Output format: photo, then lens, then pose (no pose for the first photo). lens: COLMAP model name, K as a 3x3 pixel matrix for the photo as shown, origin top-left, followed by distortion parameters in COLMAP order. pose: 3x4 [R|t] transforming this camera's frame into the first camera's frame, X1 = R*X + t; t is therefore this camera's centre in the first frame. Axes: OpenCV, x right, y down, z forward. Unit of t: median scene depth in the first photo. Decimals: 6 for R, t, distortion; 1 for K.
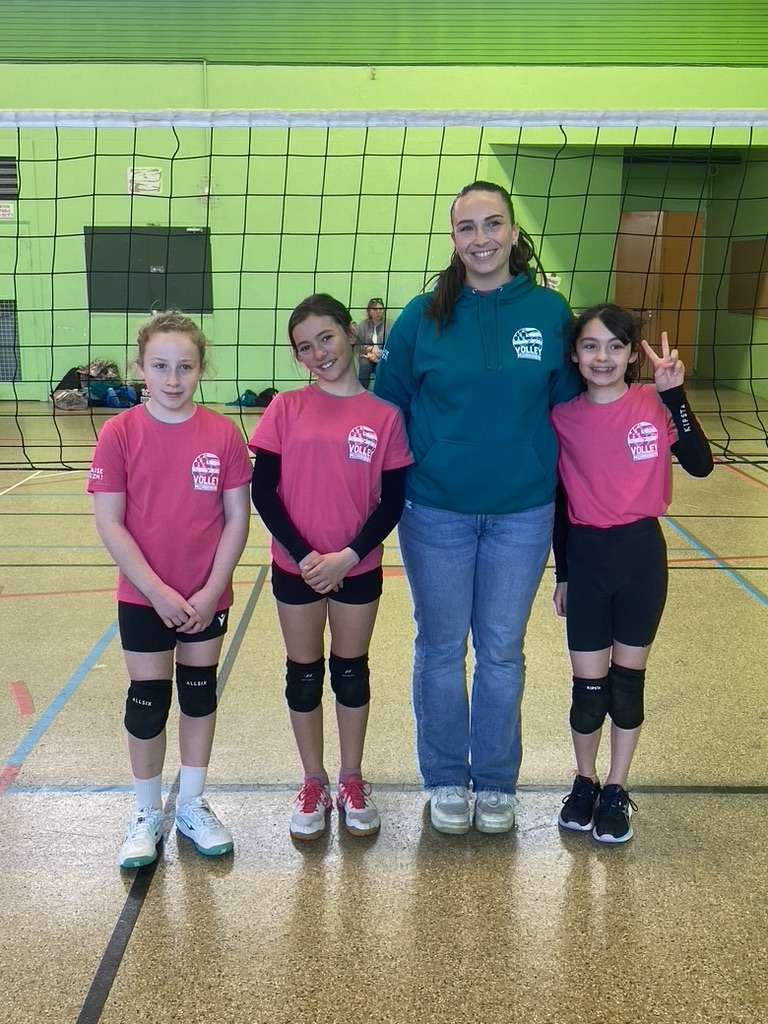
lens RADIAL K [[1079.5, 0, 384.0], [0, 1079.5, 512.0], [0, 0, 1]] dist [0.011457, 0.023156]
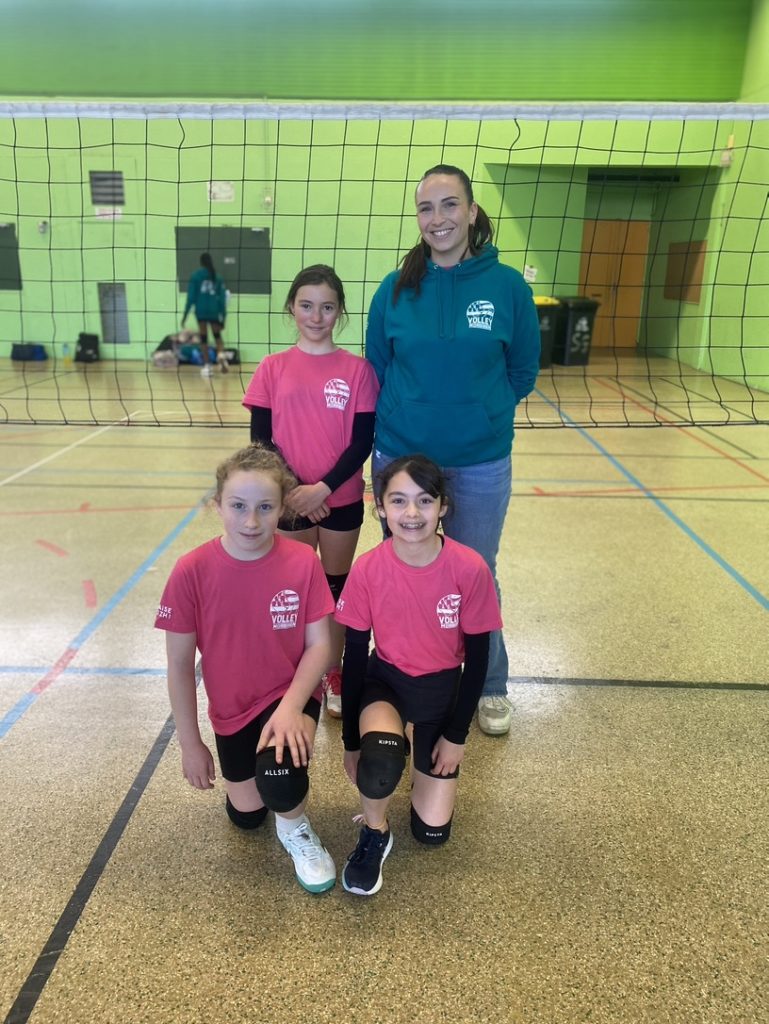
lens RADIAL K [[782.8, 0, 382.1], [0, 782.8, 509.8], [0, 0, 1]] dist [0.044658, -0.038591]
pose [[0.999468, 0.019088, -0.026430, 0.052357], [-0.016878, 0.996532, 0.081476, -0.012648], [0.027893, -0.080986, 0.996325, 0.132582]]
